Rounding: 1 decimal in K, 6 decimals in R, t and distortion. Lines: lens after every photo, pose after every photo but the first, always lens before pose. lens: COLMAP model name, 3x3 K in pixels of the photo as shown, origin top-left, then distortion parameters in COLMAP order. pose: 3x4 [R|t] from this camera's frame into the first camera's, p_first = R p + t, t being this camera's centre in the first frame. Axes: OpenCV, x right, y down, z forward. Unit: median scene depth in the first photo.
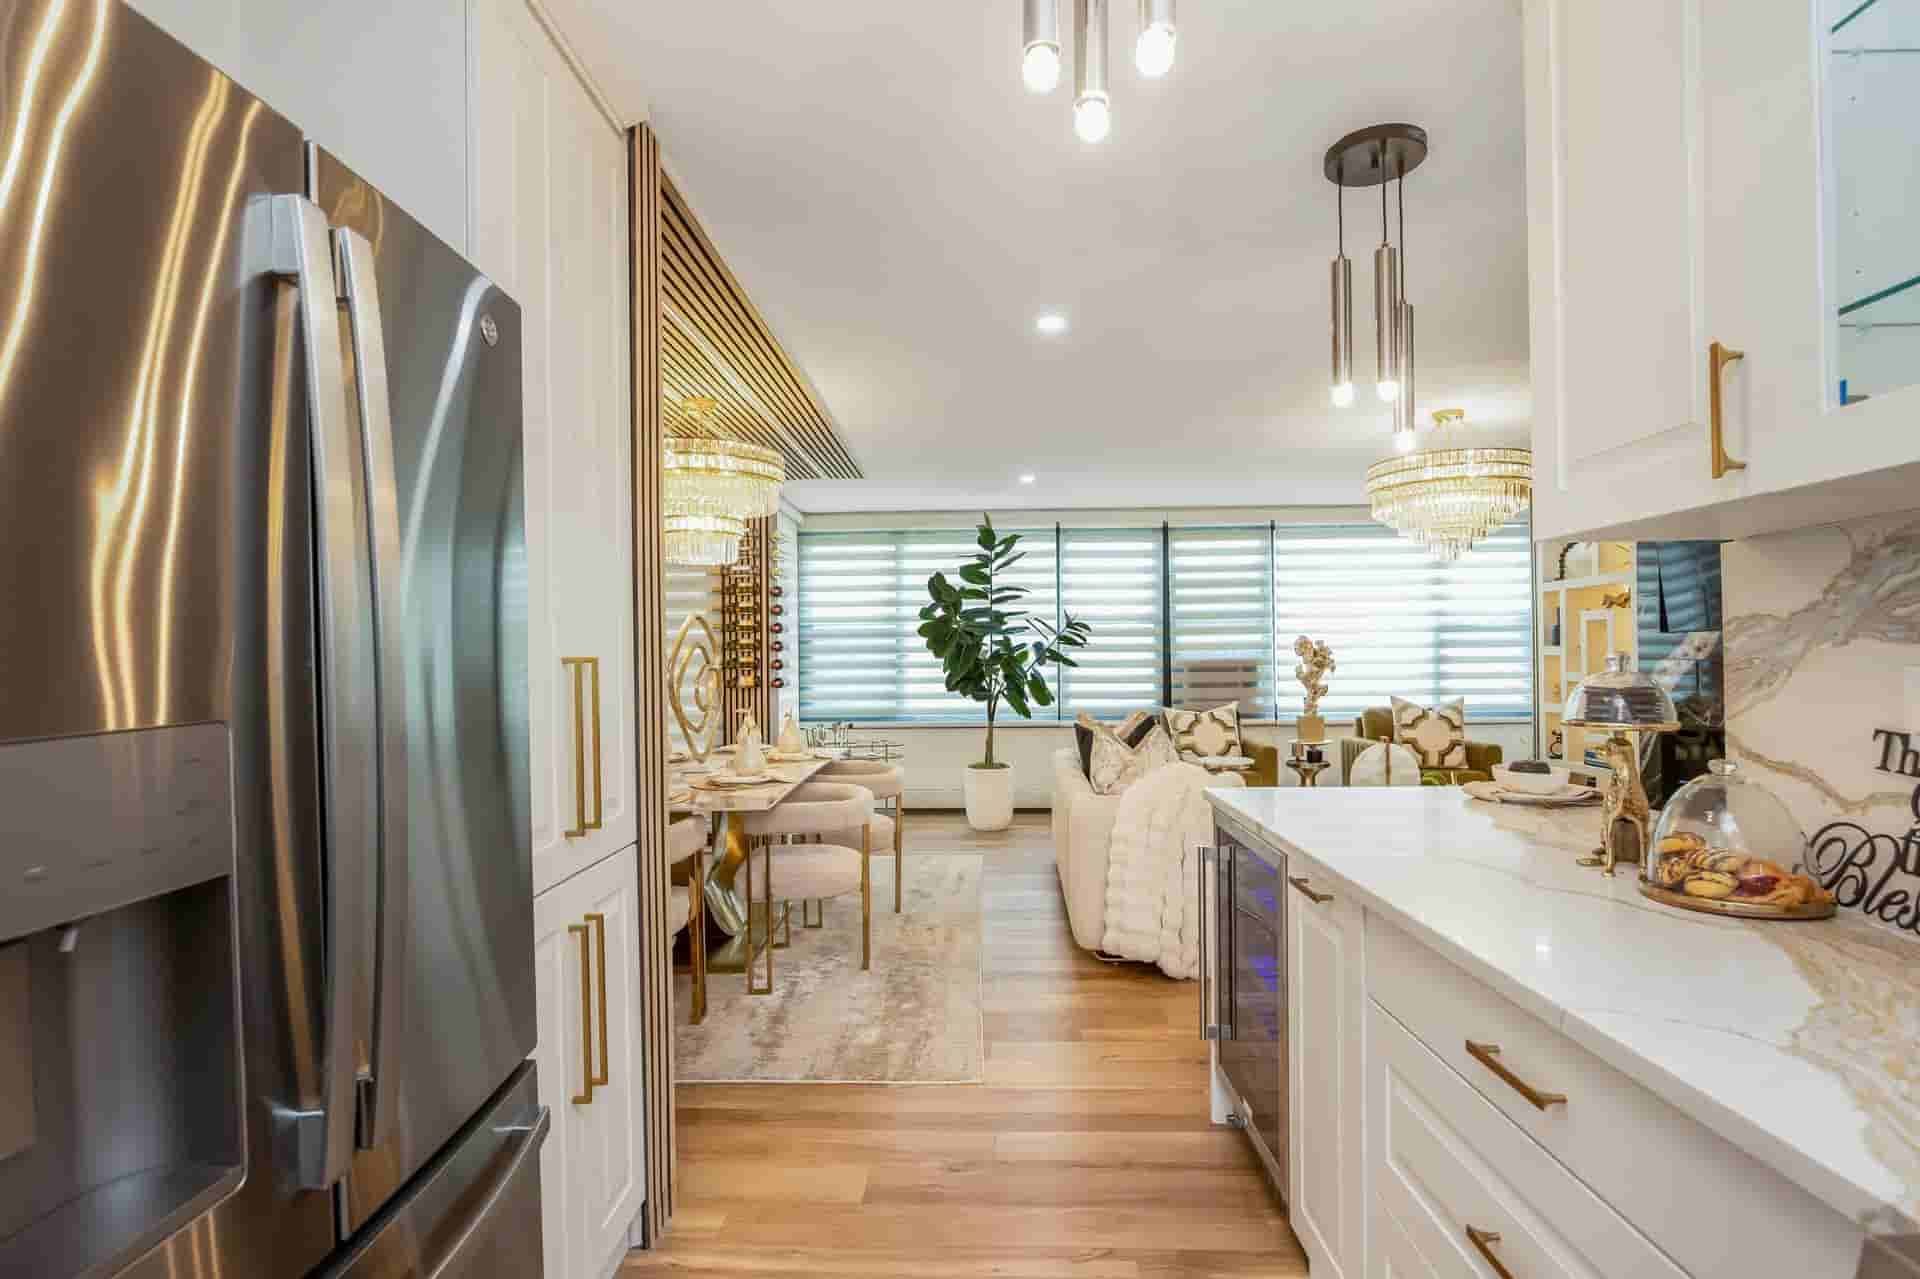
lens RADIAL K [[817.1, 0, 967.6], [0, 817.1, 656.9], [0, 0, 1]] dist [0.000016, 0.007322]
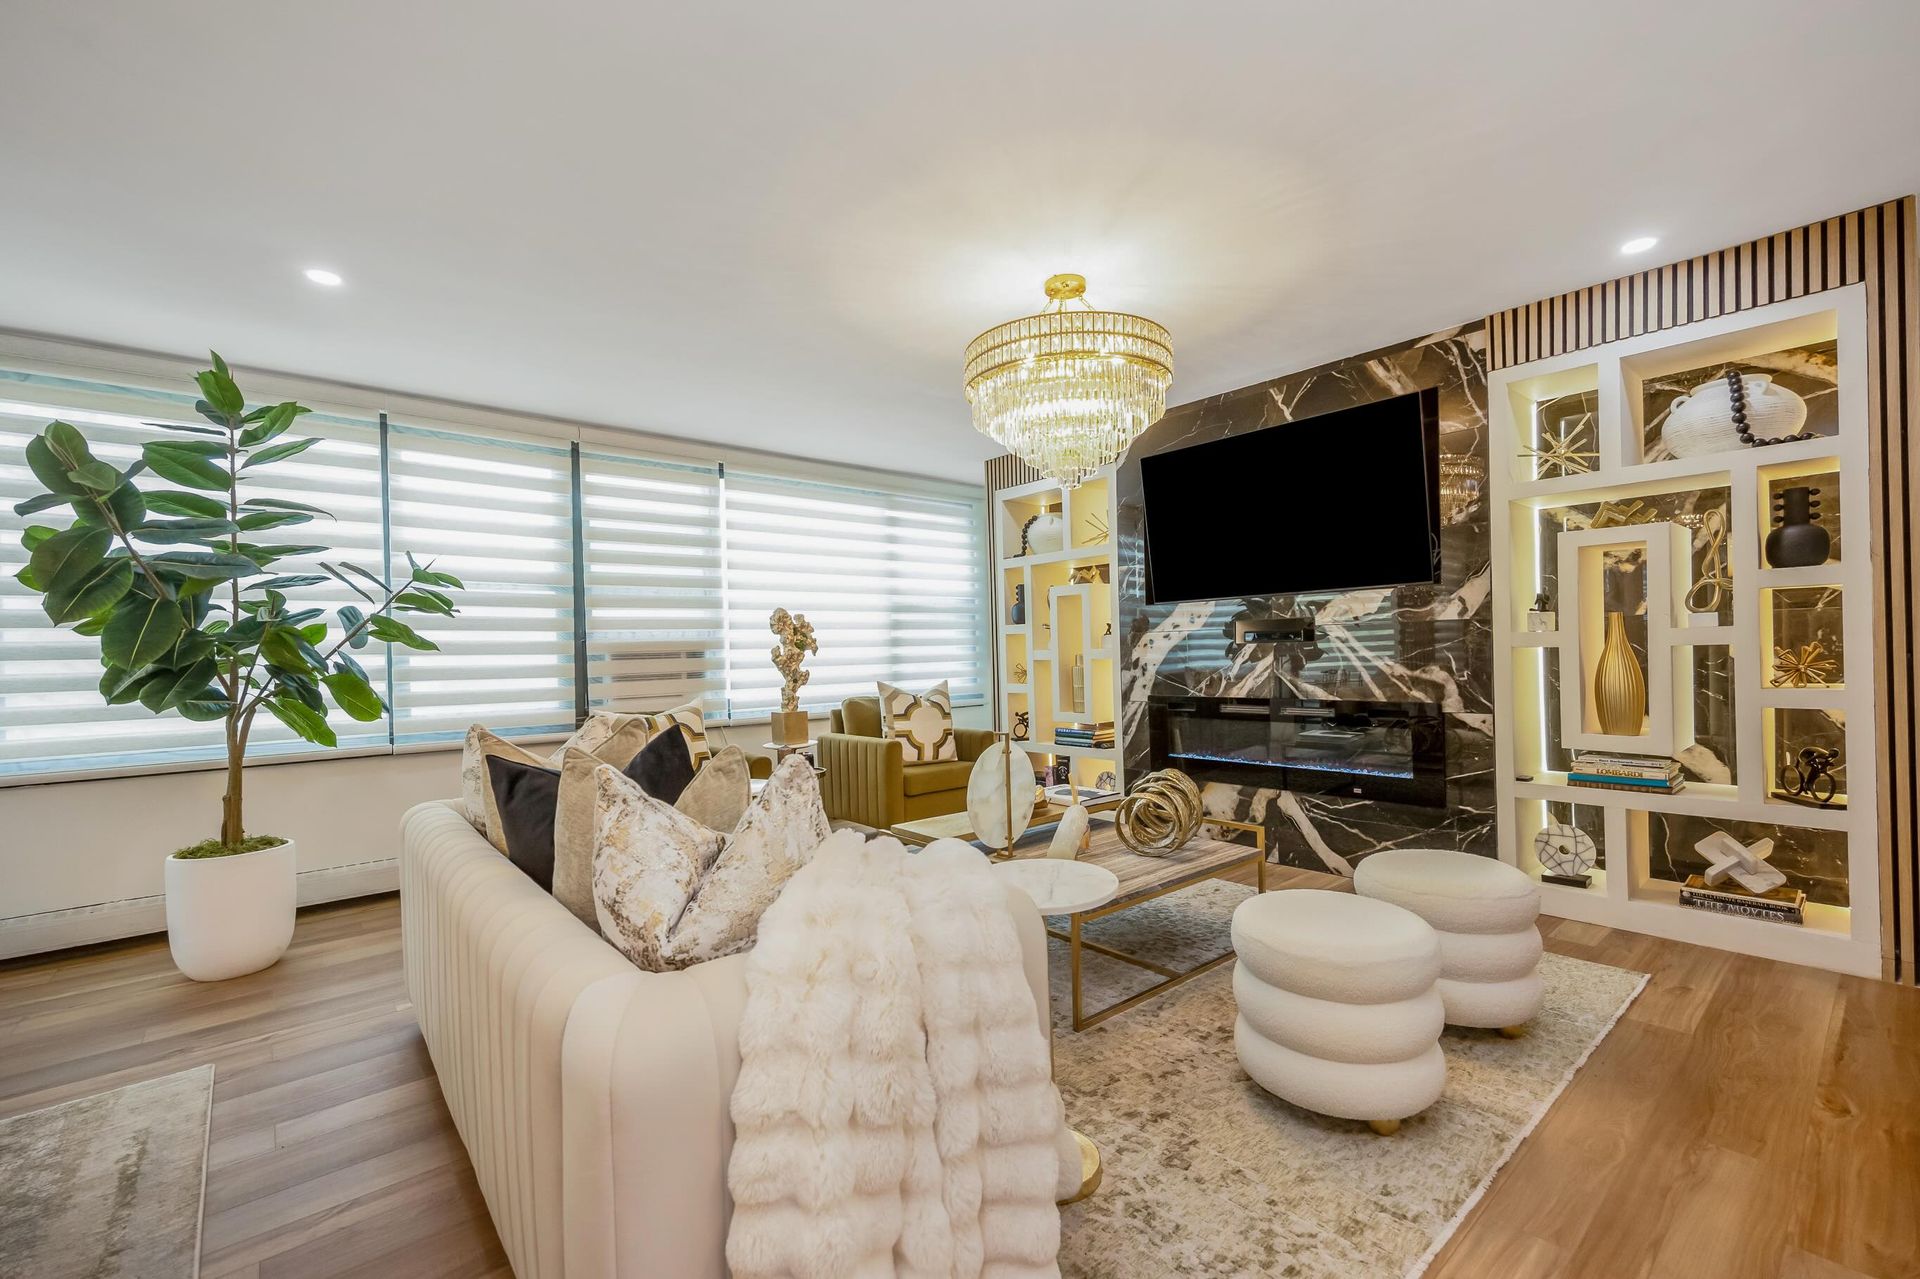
lens RADIAL K [[817.1, 0, 967.6], [0, 817.1, 656.9], [0, 0, 1]] dist [0.000016, 0.007322]
pose [[0.728507, -0.011992, 0.684933, 0.010910], [0.010544, 0.999925, 0.006291, 0.017191], [-0.684957, 0.002639, 0.728579, 0.313416]]
